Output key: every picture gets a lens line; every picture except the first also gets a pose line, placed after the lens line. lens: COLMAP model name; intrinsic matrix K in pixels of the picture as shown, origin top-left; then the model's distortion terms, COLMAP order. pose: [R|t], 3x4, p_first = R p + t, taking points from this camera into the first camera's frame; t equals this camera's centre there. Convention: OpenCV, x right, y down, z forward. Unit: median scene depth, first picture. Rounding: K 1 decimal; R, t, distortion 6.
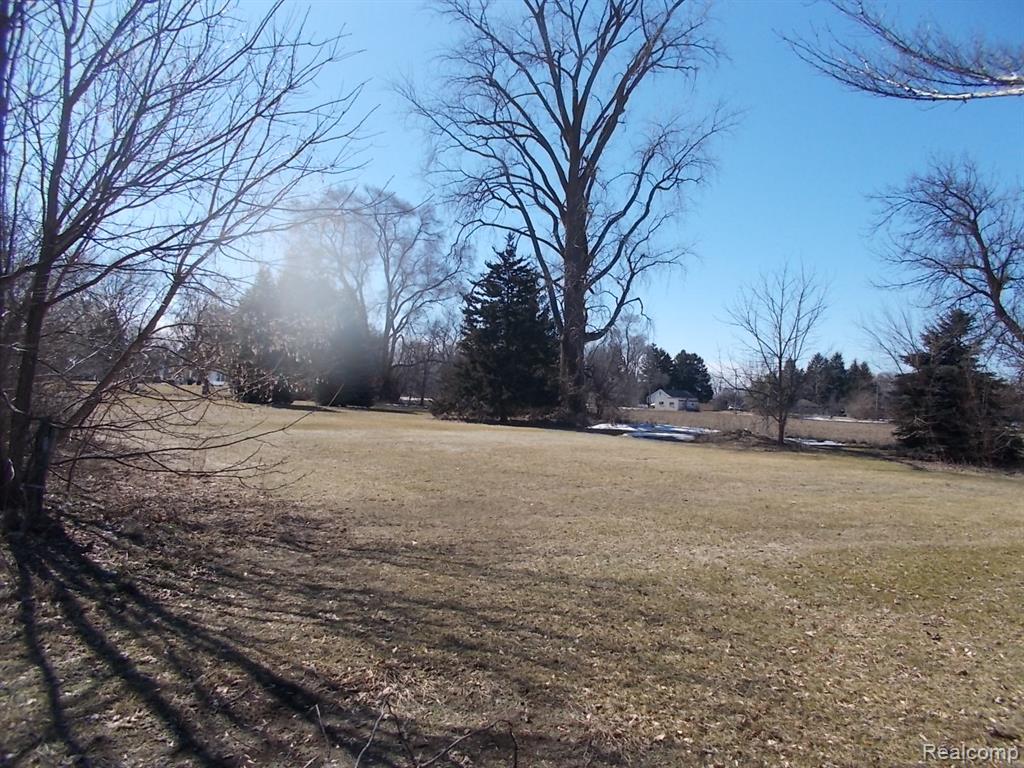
lens RADIAL K [[774.3, 0, 512.0], [0, 774.3, 384.0], [0, 0, 1]] dist [-0.004683, -0.000333]
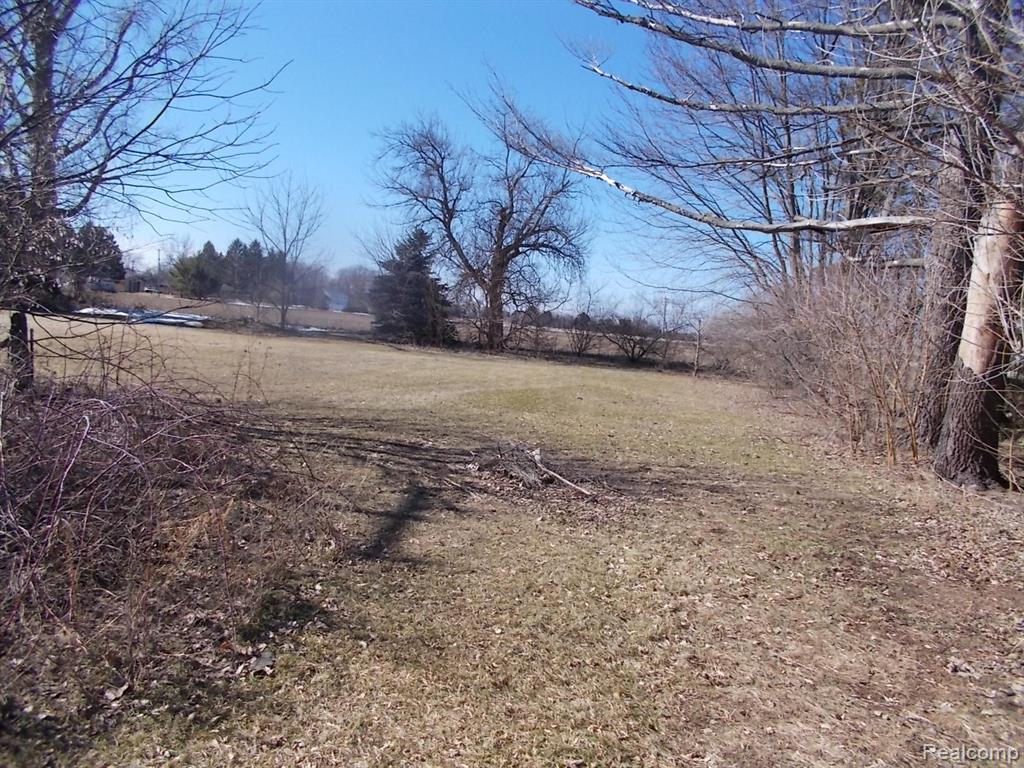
lens RADIAL K [[774.3, 0, 512.0], [0, 774.3, 384.0], [0, 0, 1]] dist [-0.004683, -0.000333]
pose [[0.743436, -0.044054, 0.667355, -0.193713], [-0.056510, 0.990122, 0.128314, -0.012267], [-0.666416, -0.133105, 0.733603, -0.105695]]
